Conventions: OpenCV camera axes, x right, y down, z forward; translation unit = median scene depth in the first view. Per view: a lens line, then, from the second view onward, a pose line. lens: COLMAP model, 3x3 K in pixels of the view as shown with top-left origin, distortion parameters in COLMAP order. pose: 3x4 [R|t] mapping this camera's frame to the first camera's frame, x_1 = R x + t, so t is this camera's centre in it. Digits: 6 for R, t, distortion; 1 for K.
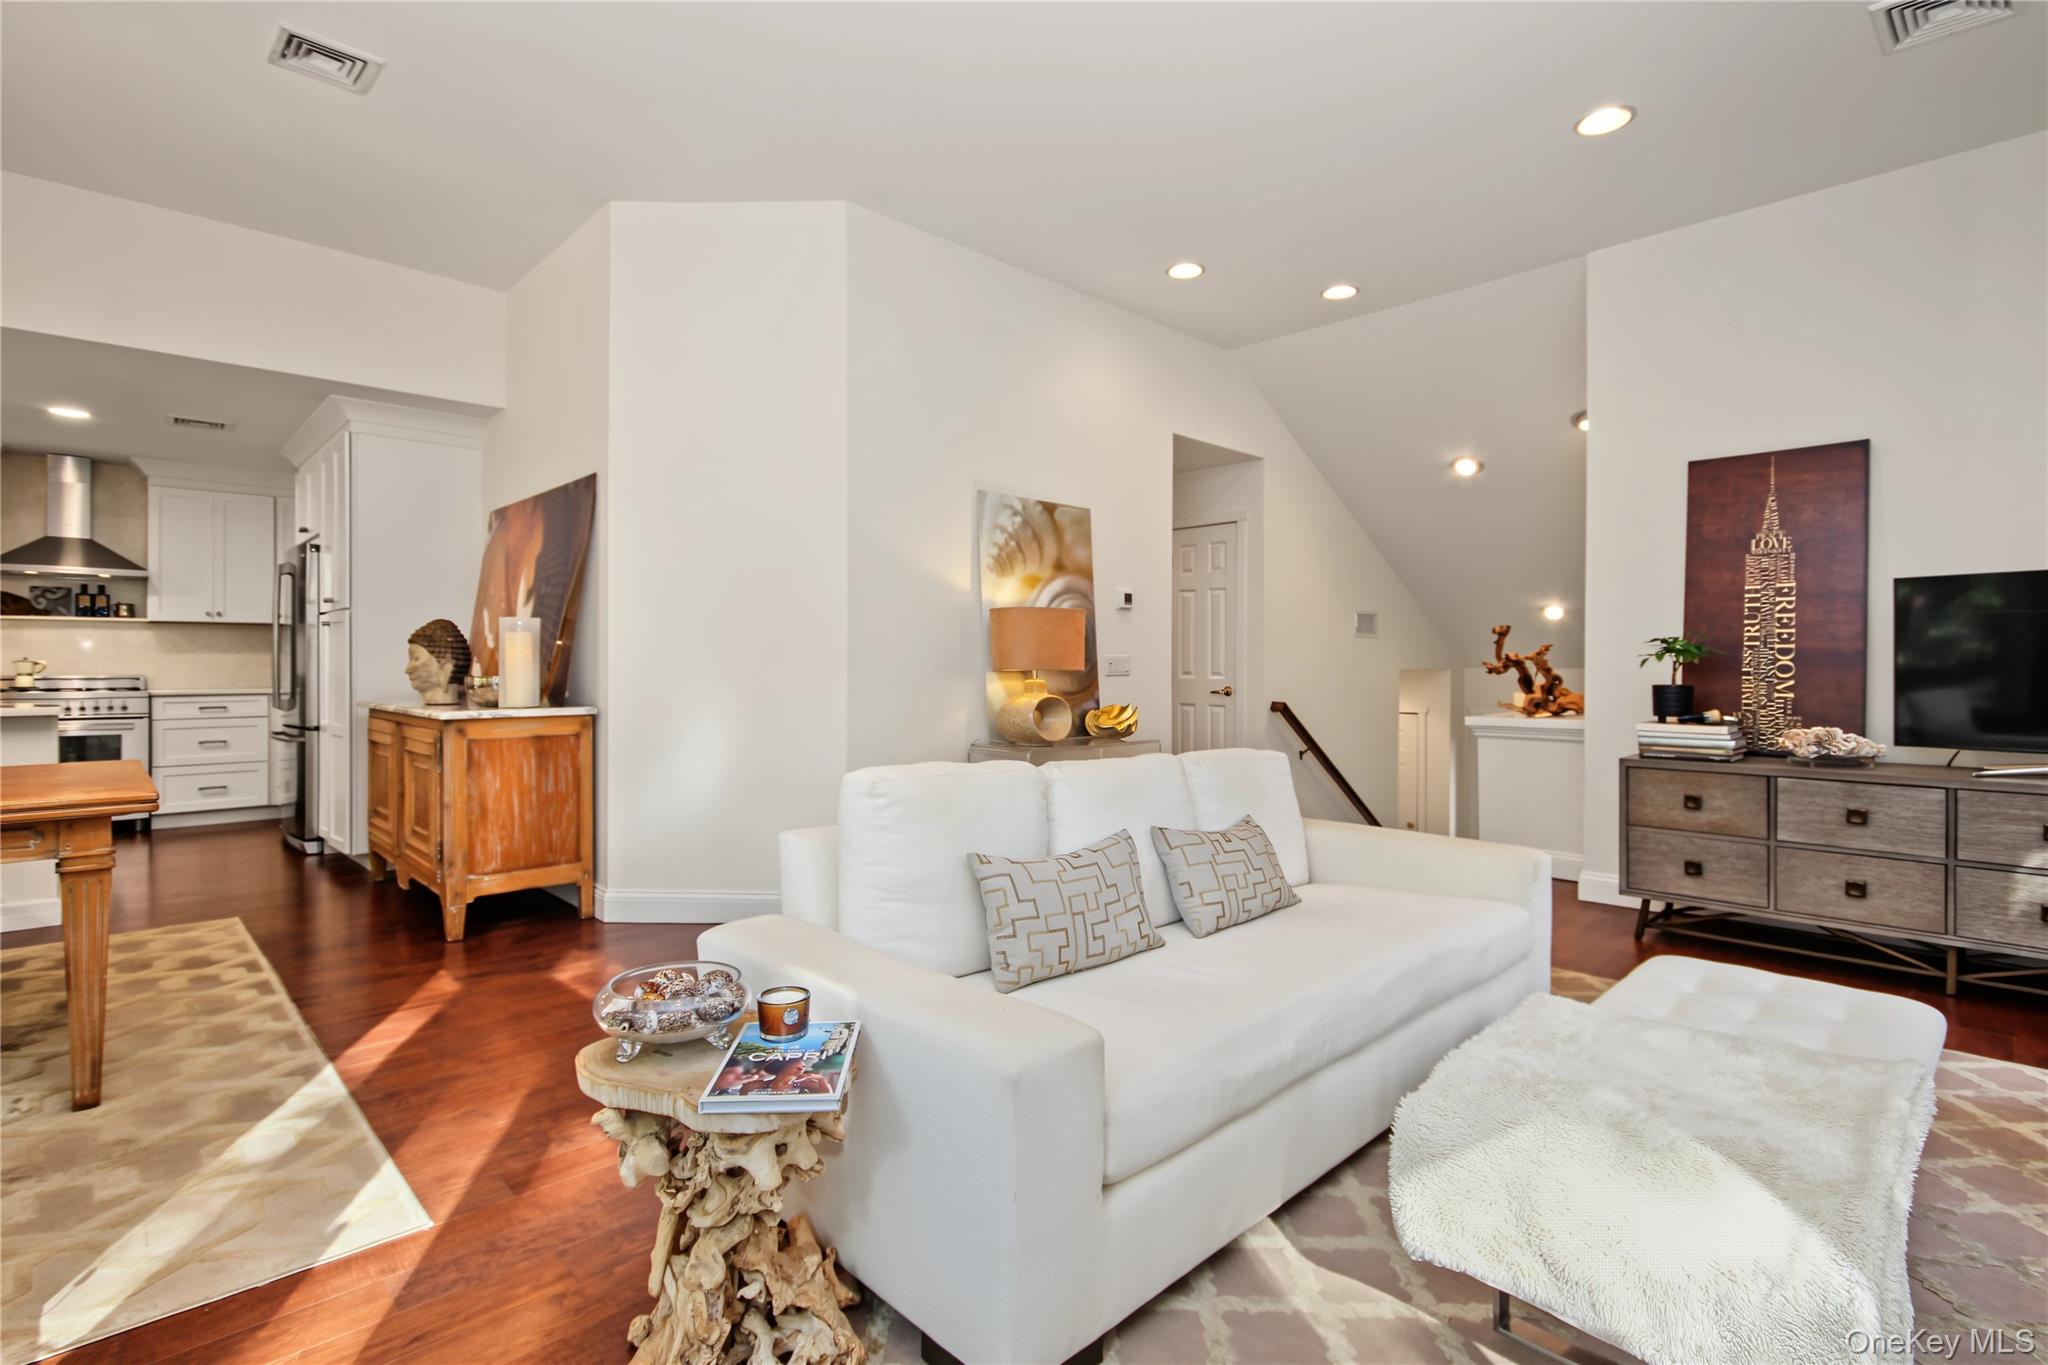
lens RADIAL K [[982.7, 0, 1022.8], [0, 982.7, 653.2], [0, 0, 1]] dist [-0.003276, -0.000024]
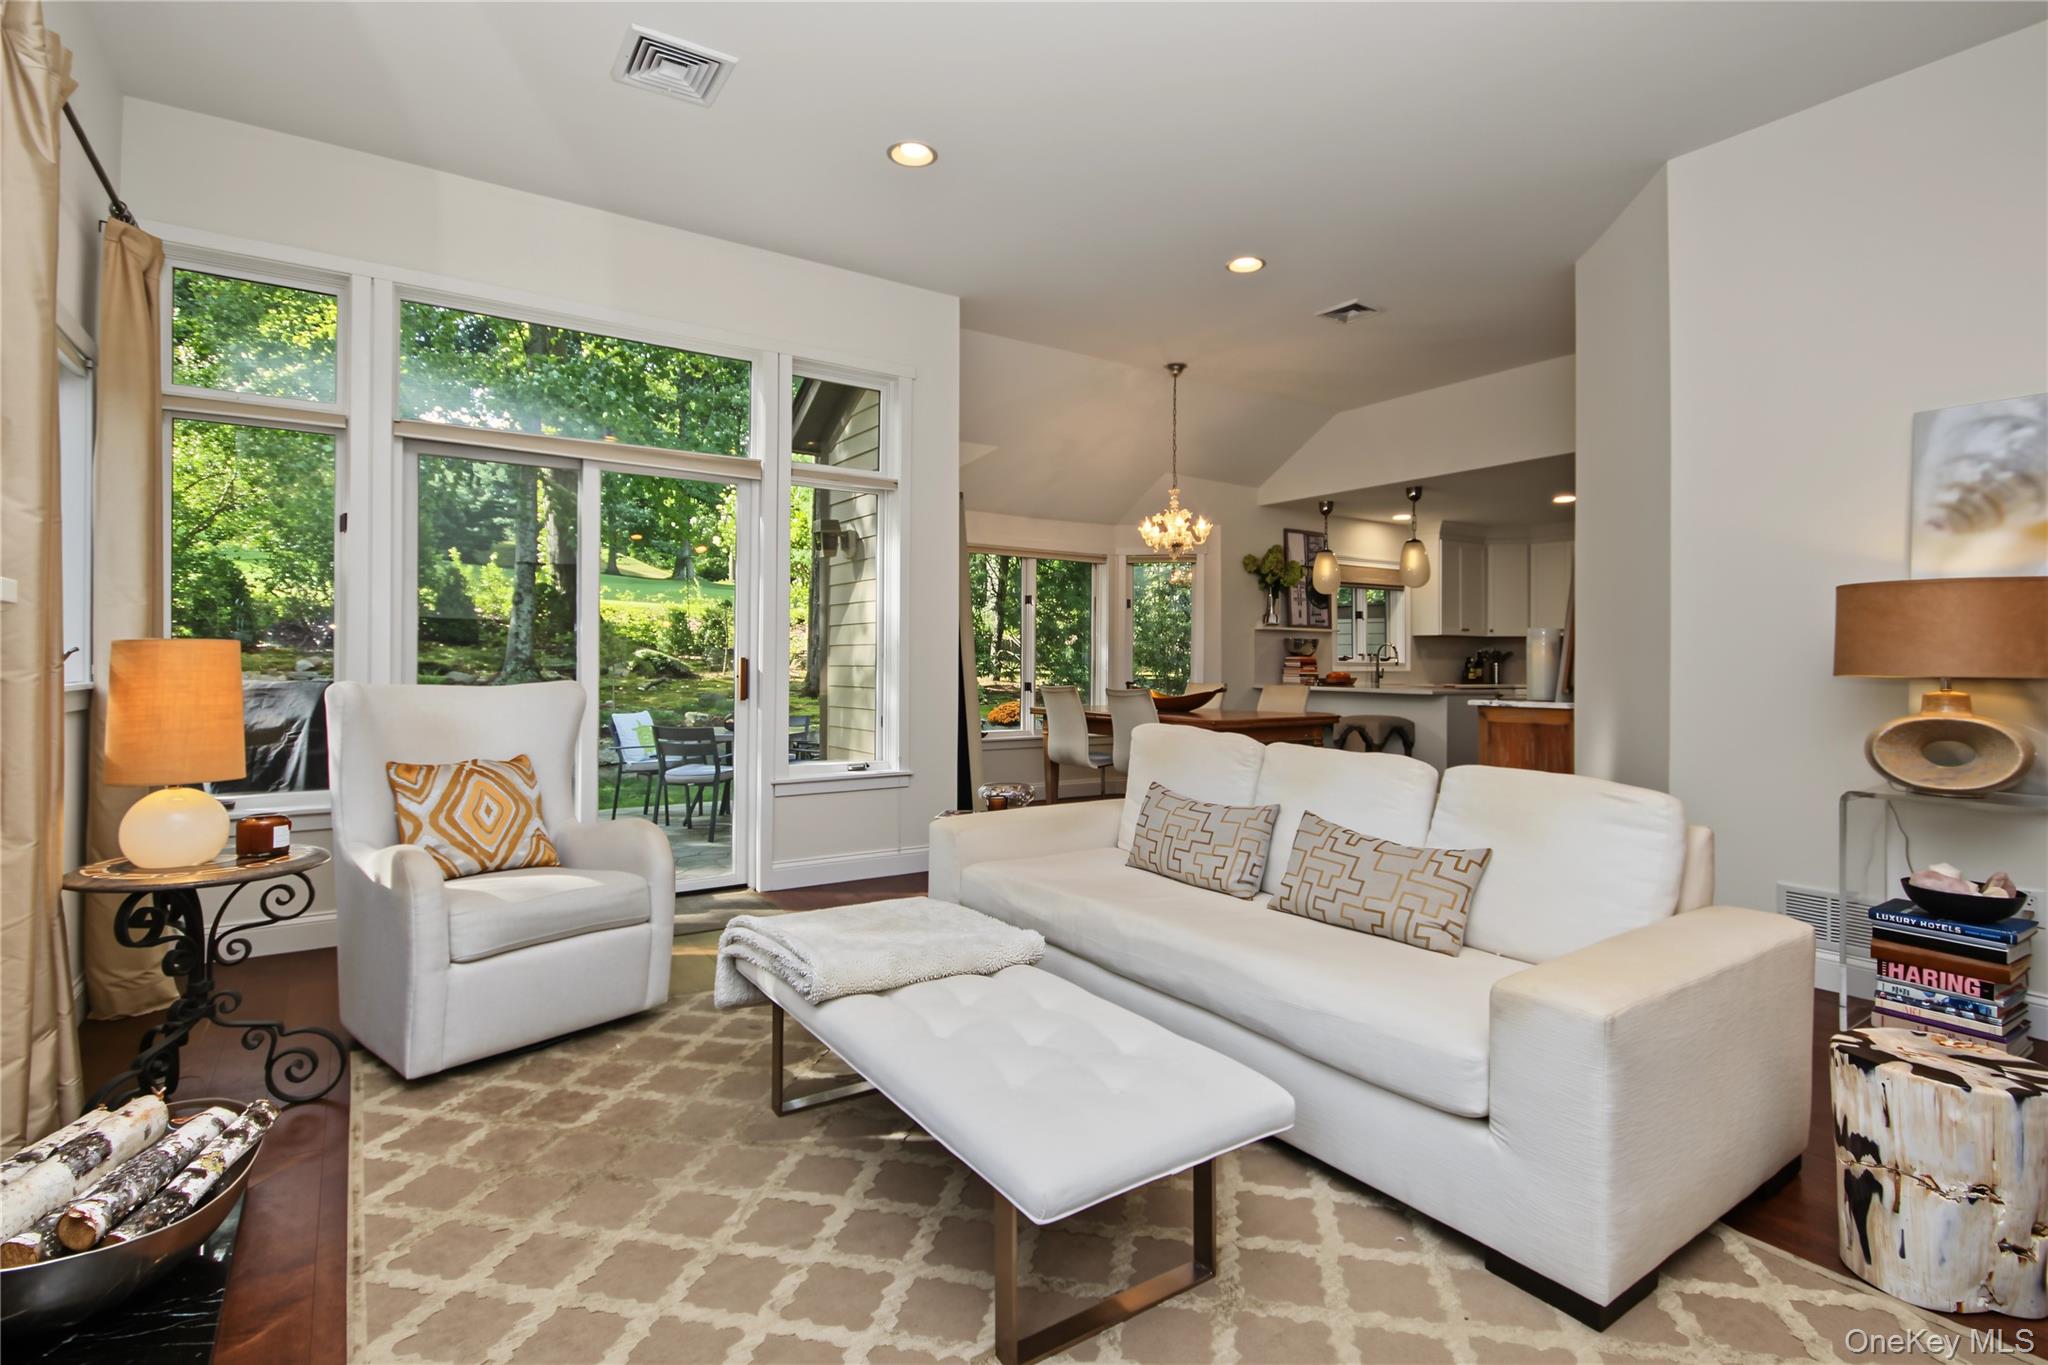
lens RADIAL K [[982.7, 0, 1024.7], [0, 982.7, 666.4], [0, 0, 1]] dist [-0.003276, -0.000024]
pose [[-0.165103, 0.002083, -0.986274, 0.518655], [0.001502, 0.999997, 0.001861, 0.005595], [0.986275, -0.001175, -0.165105, 0.358131]]
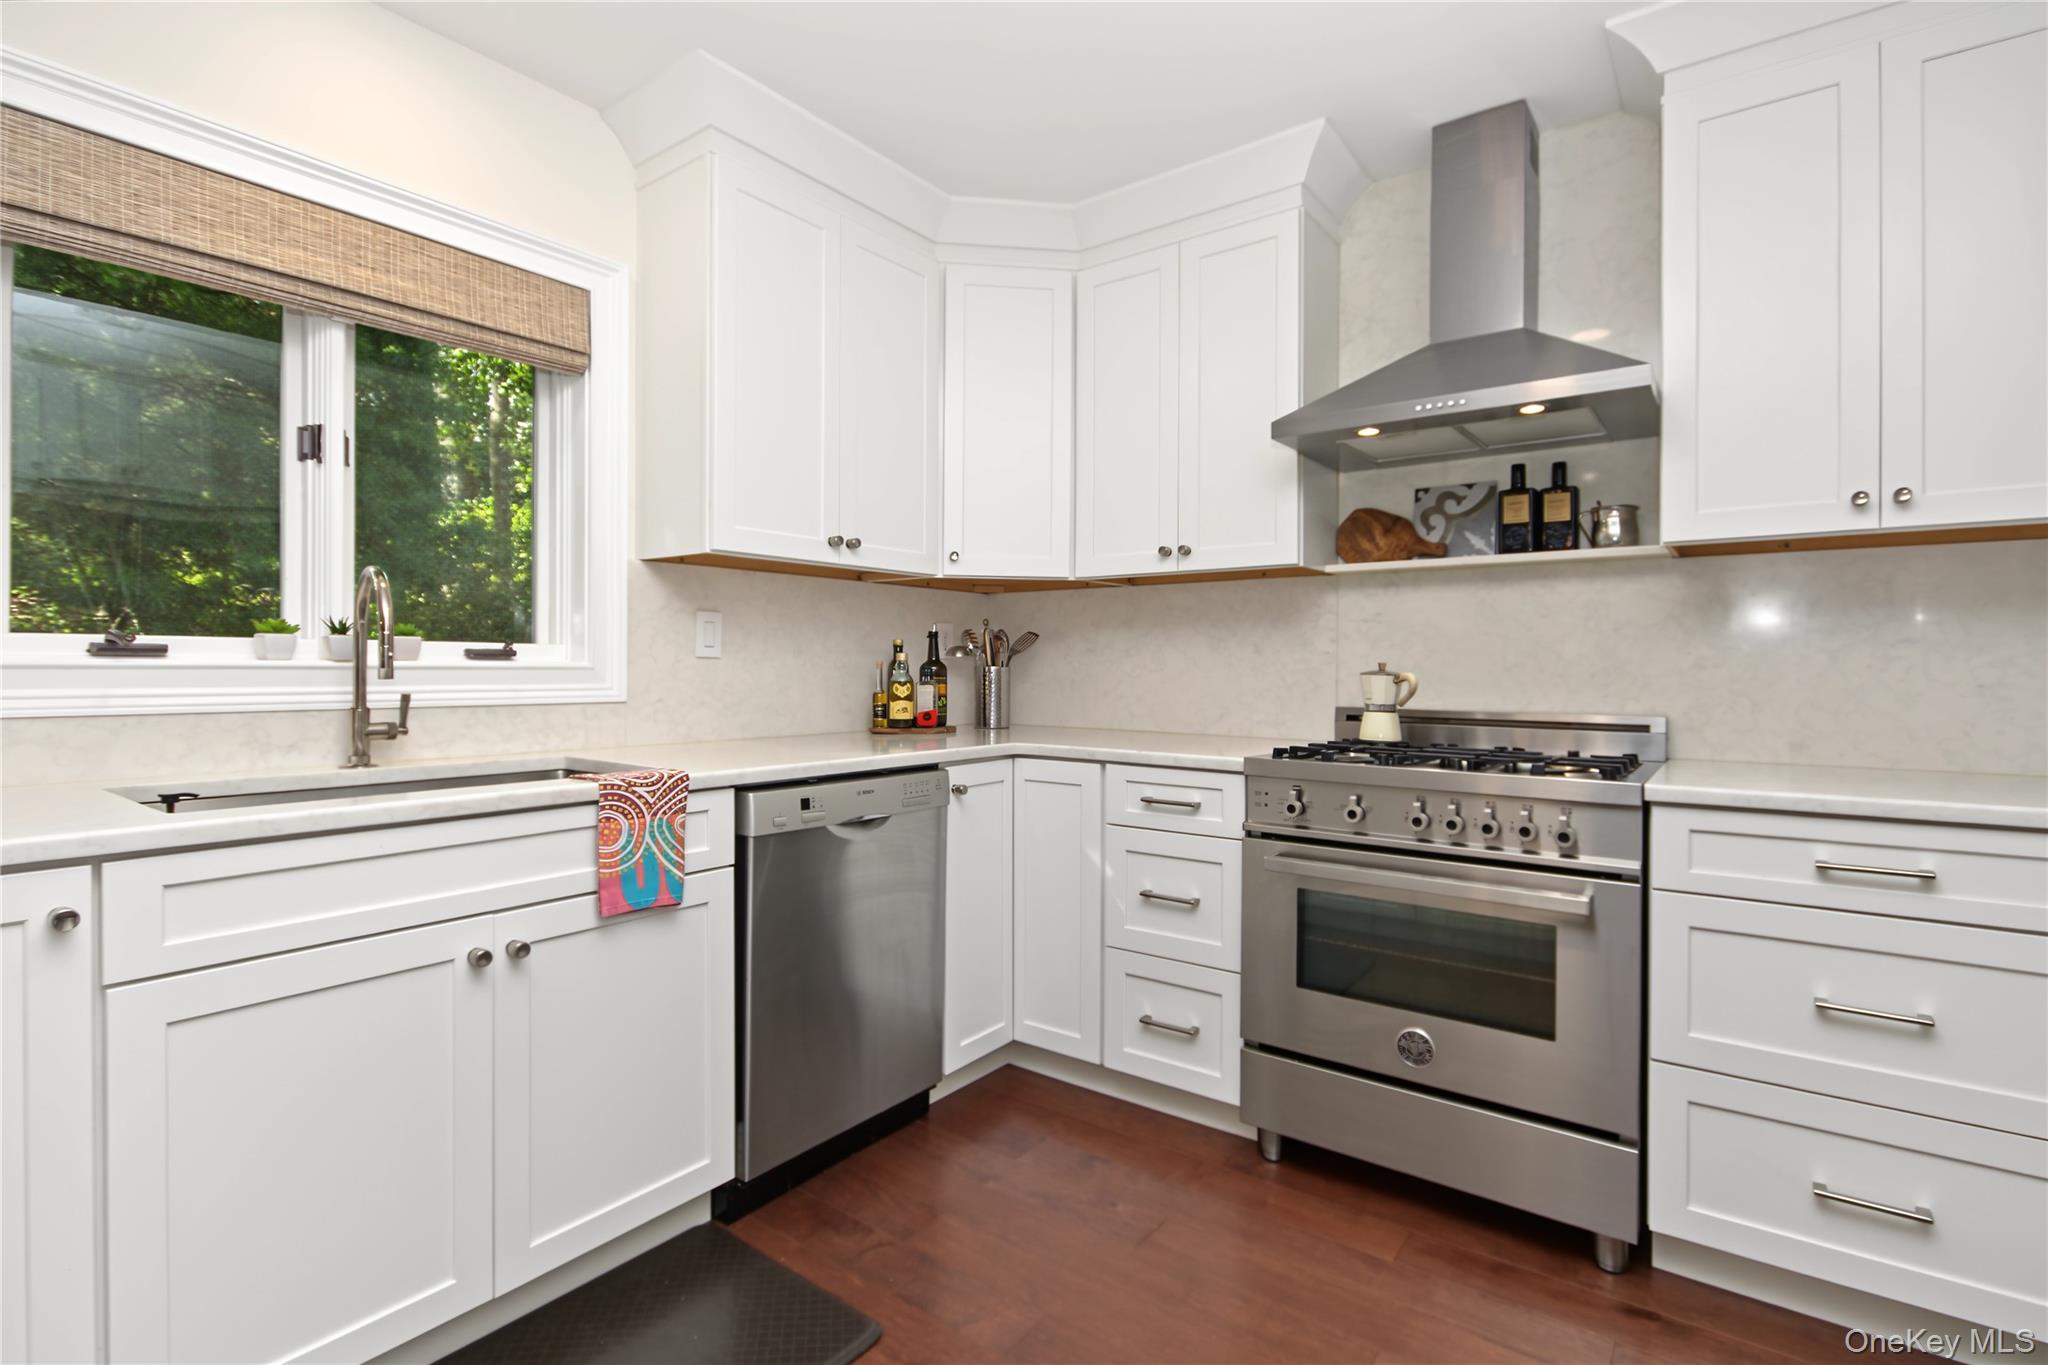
lens RADIAL K [[982.7, 0, 1032.1], [0, 982.7, 673.0], [0, 0, 1]] dist [-0.003276, -0.000024]
pose [[0.169836, 0.005974, -0.985454, -0.639444], [0.003780, 0.999970, 0.006713, 0.004425], [0.985465, -0.004865, 0.169808, 0.773423]]
